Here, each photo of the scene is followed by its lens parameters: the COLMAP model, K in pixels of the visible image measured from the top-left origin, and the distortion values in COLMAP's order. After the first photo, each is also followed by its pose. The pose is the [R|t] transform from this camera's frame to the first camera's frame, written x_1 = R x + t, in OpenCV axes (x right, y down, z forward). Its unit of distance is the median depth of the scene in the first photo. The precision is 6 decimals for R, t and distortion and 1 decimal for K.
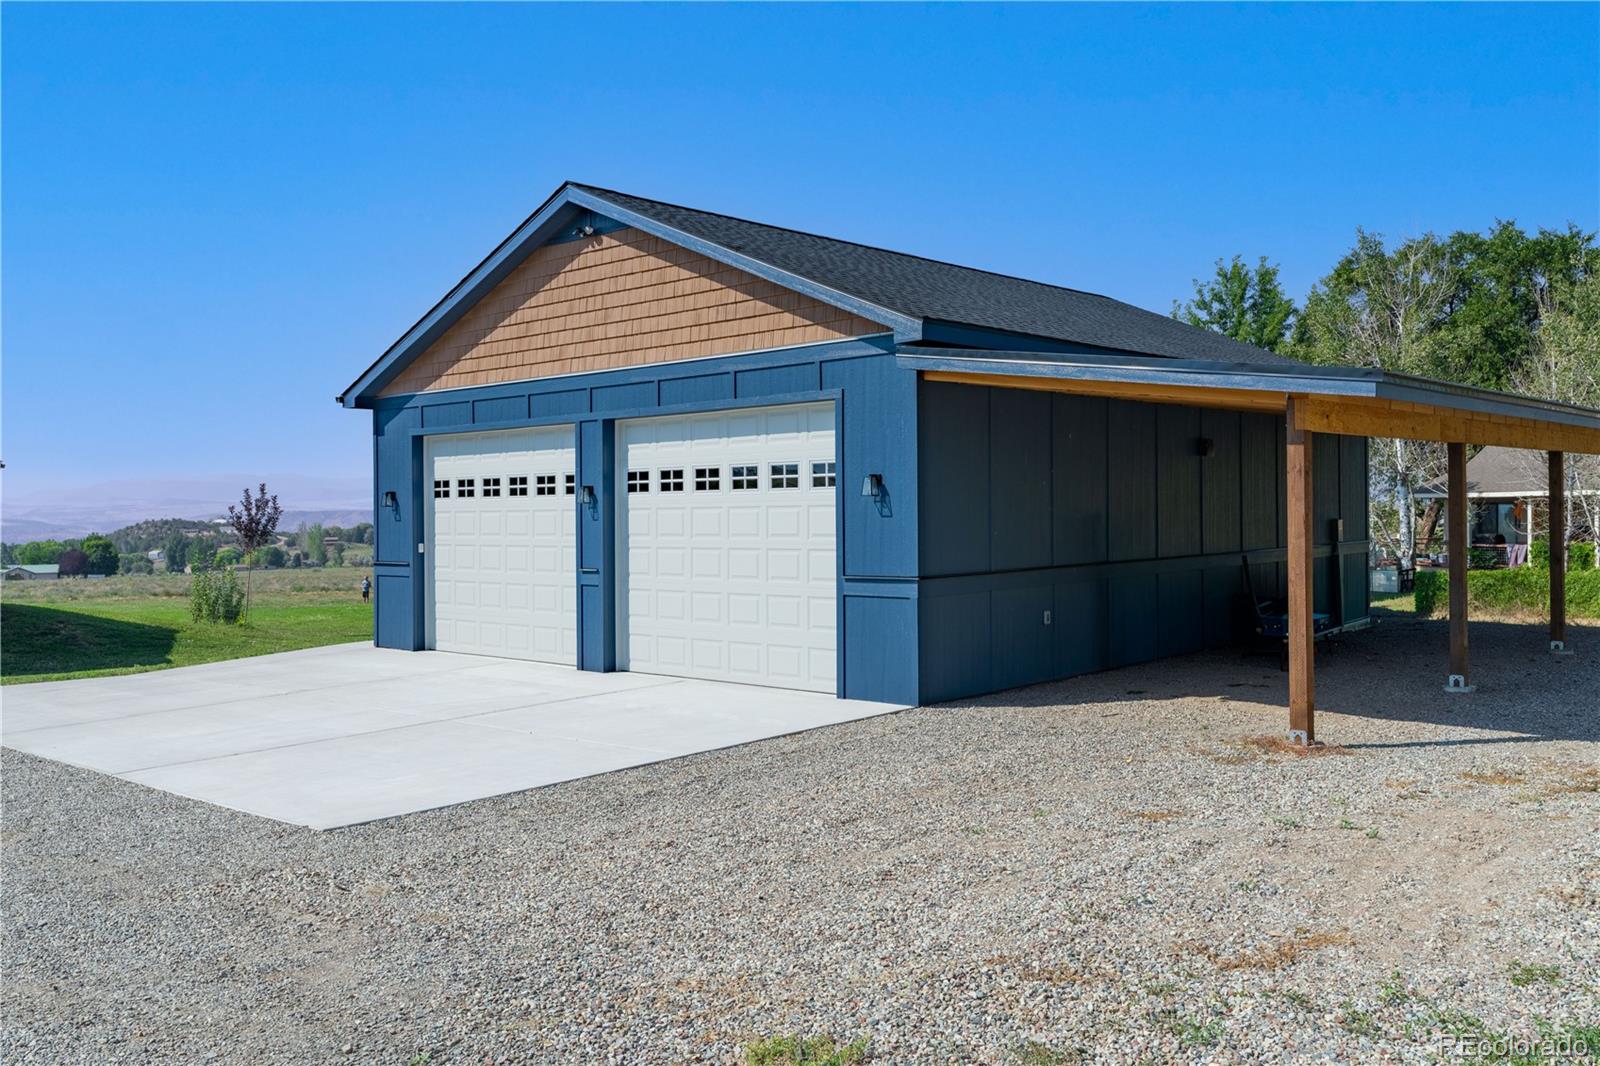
lens RADIAL K [[1299.1, 0, 803.9], [0, 1299.1, 492.7], [0, 0, 1]] dist [-0.005418, -0.000962]
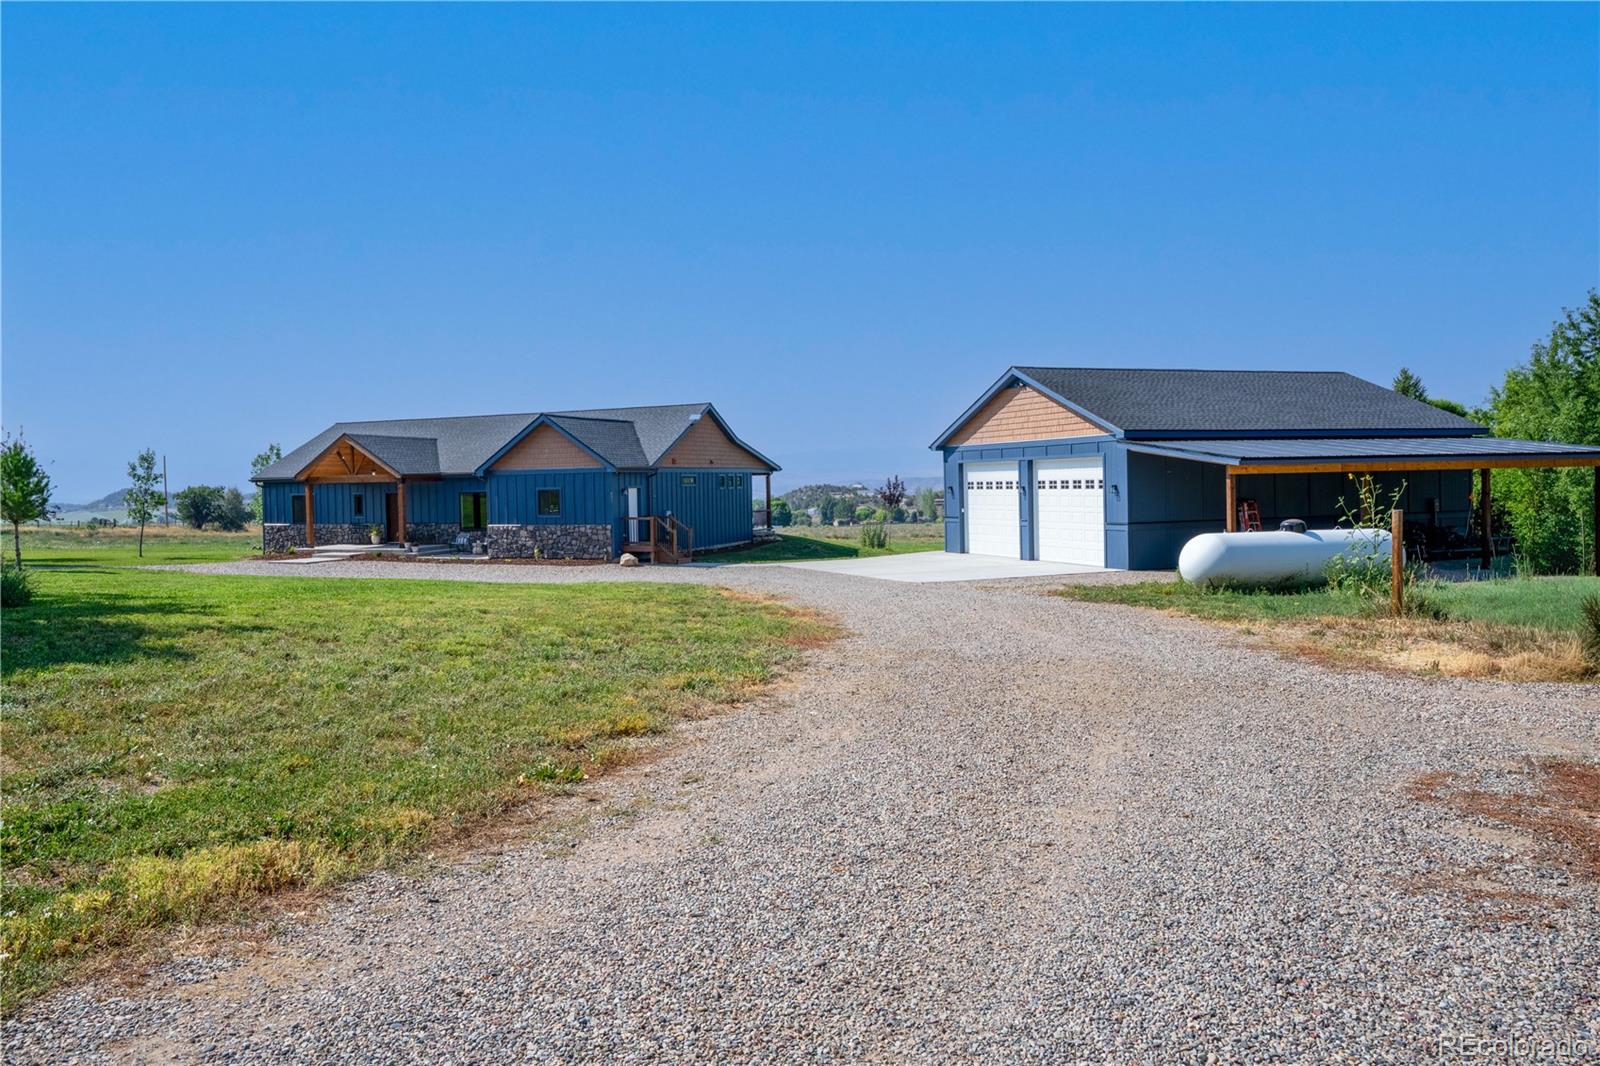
lens RADIAL K [[1111.1, 0, 741.1], [0, 1111.1, 491.5], [0, 0, 1]] dist [-0.003570, -0.000061]
pose [[0.864540, -0.000084, -0.502565, 0.438401], [0.013963, 0.999618, 0.023854, -0.053460], [0.502371, -0.027640, 0.864210, -1.118161]]
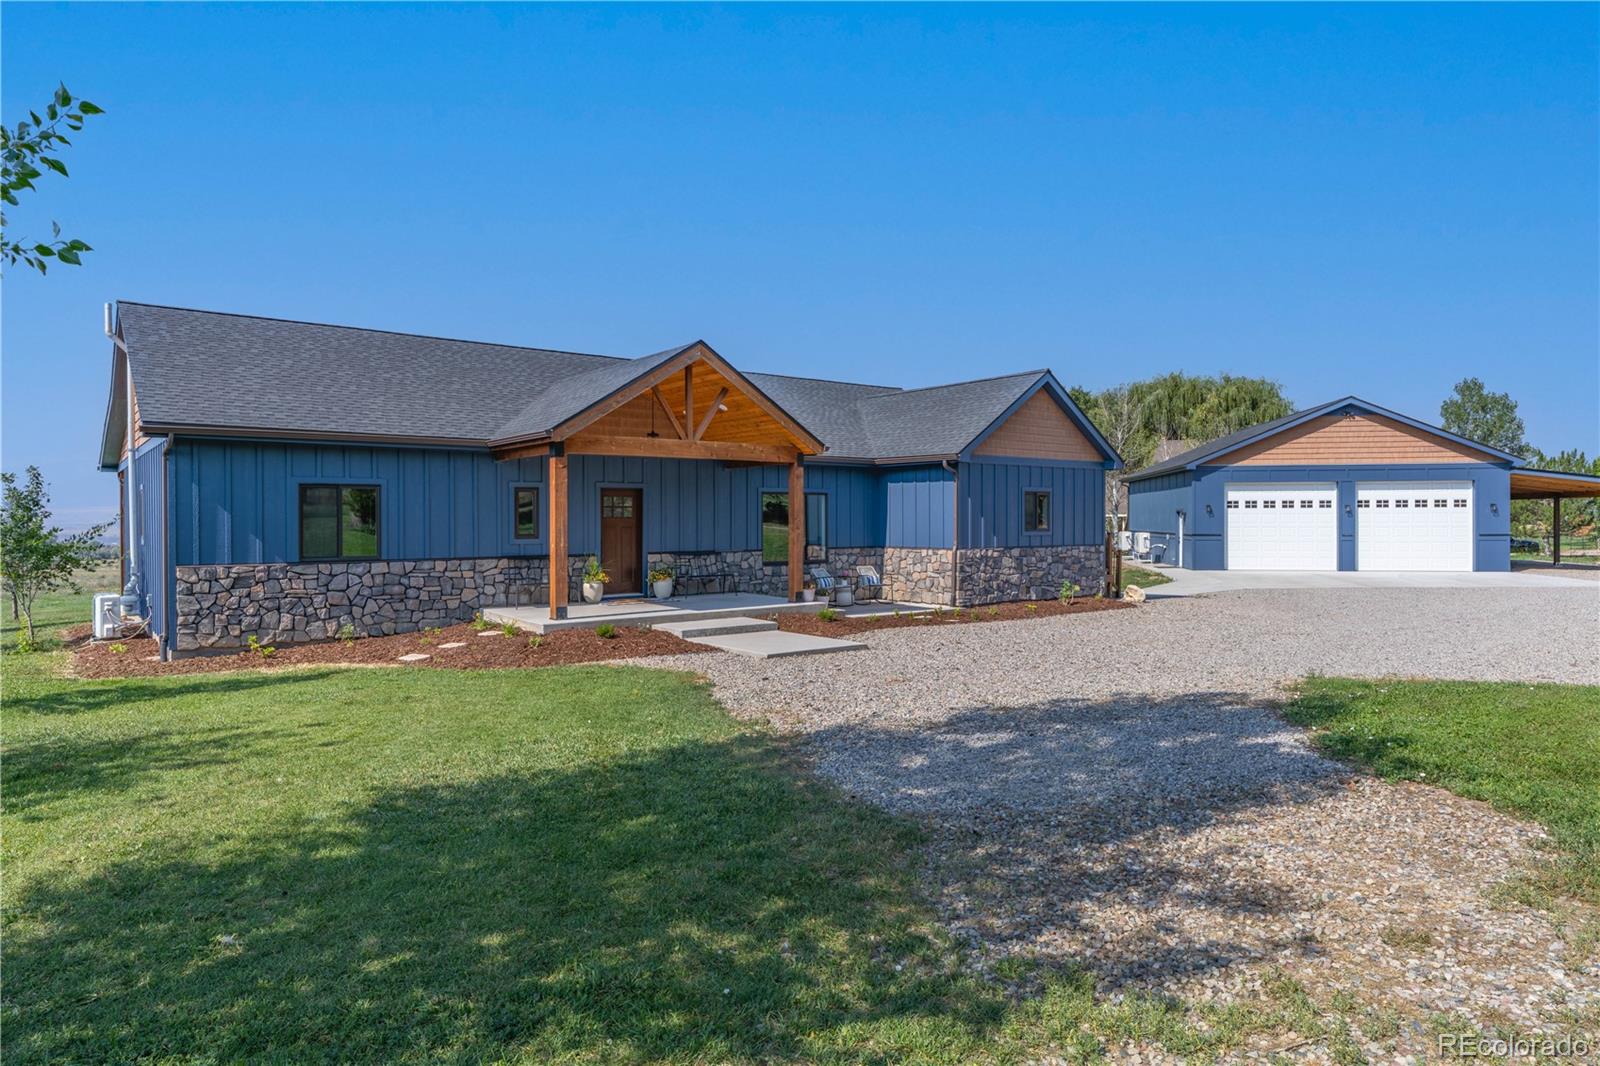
lens RADIAL K [[947.5, 0, 788.3], [0, 947.5, 532.6], [0, 0, 1]] dist [-0.003143, -0.001578]
pose [[0.858465, 0.004736, 0.512851, -2.229947], [-0.015828, 0.999726, 0.017263, 0.038181], [-0.512628, -0.022937, 0.858304, -0.135518]]
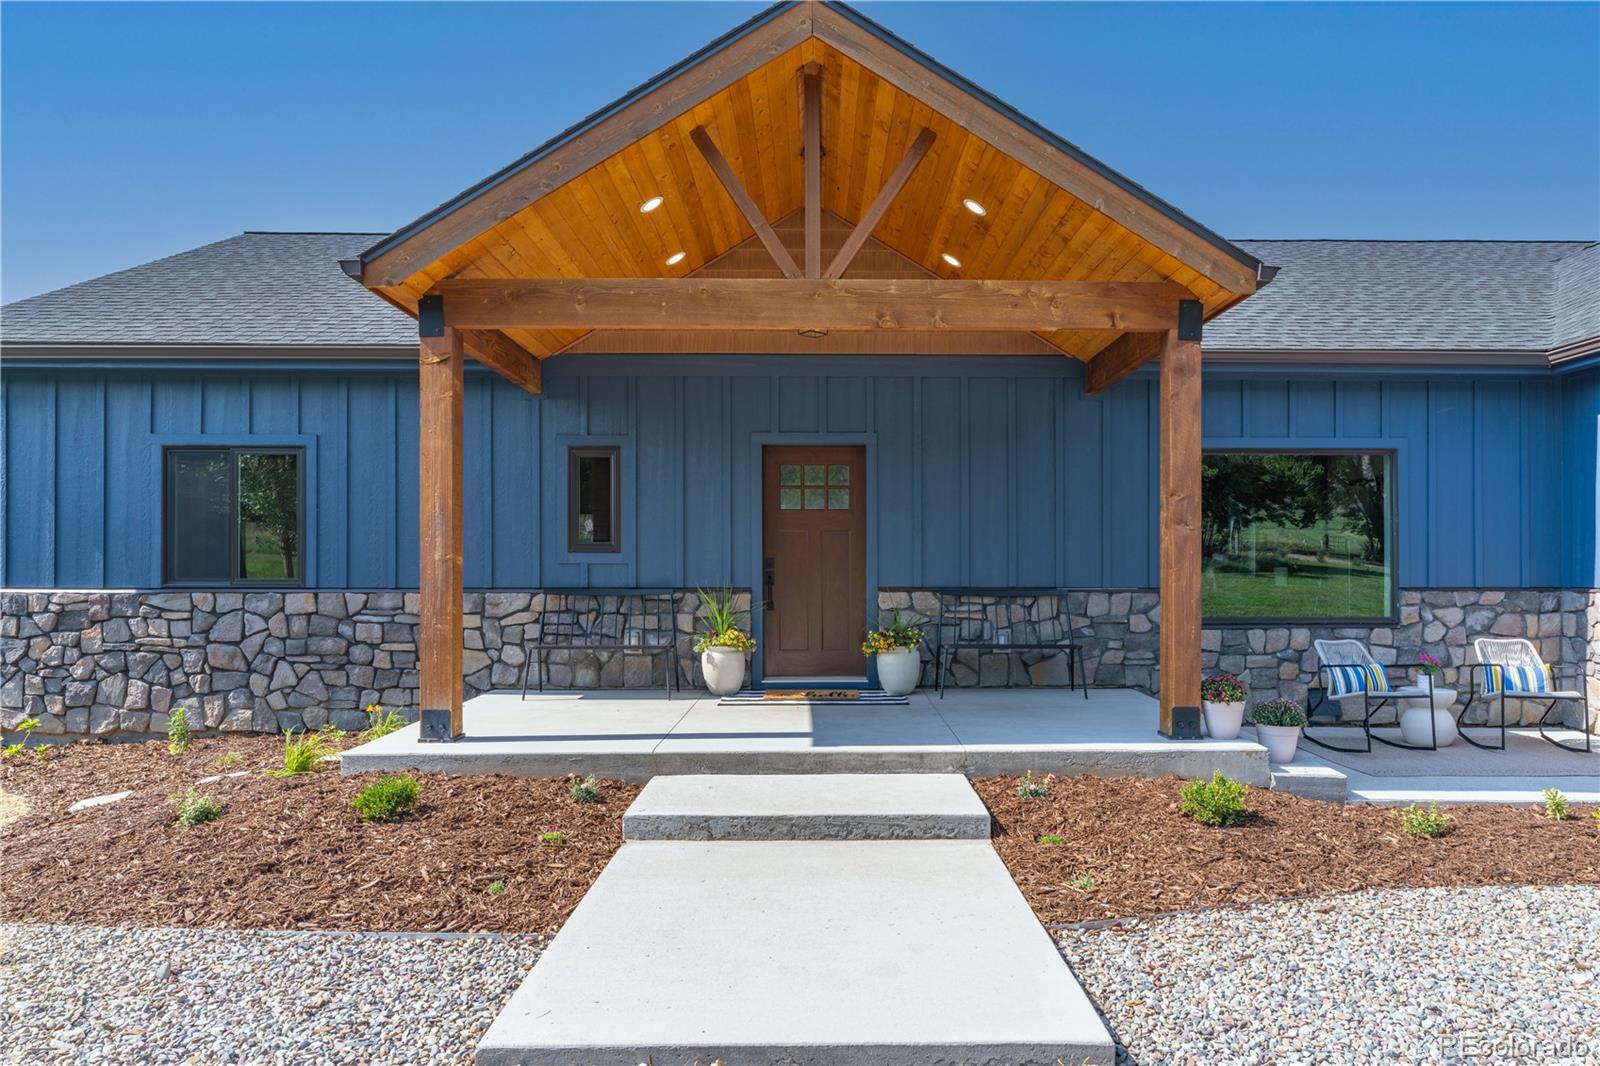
lens RADIAL K [[1017.0, 0, 850.3], [0, 1017.0, 559.4], [0, 0, 1]] dist [-0.004734, 0.002421]
pose [[0.994992, 0.013724, -0.099003, -1.741716], [-0.013256, 0.999898, 0.005384, 0.067162], [0.099067, -0.004044, 0.995073, 0.393909]]
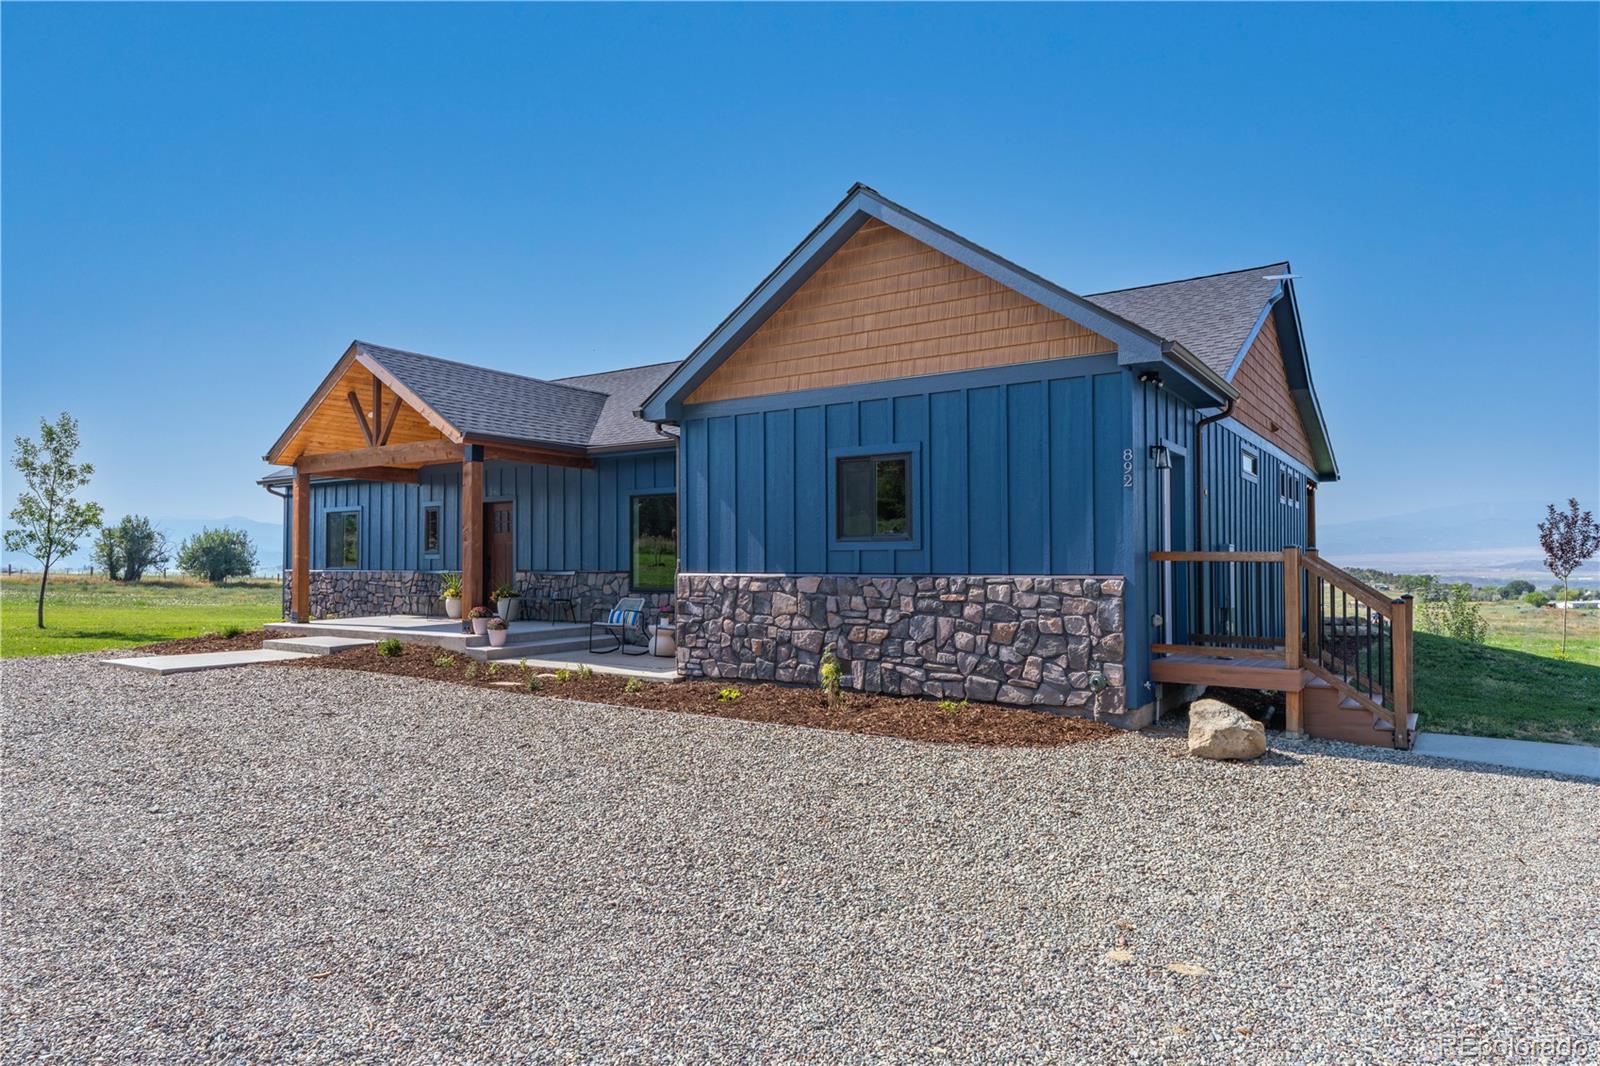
lens RADIAL K [[947.5, 0, 801.1], [0, 947.5, 532.4], [0, 0, 1]] dist [-0.003143, -0.001578]
pose [[0.759216, -0.008408, -0.650784, -0.846569], [-0.002171, 0.999878, -0.015451, 0.058691], [0.650835, 0.013143, 0.759105, 0.349918]]
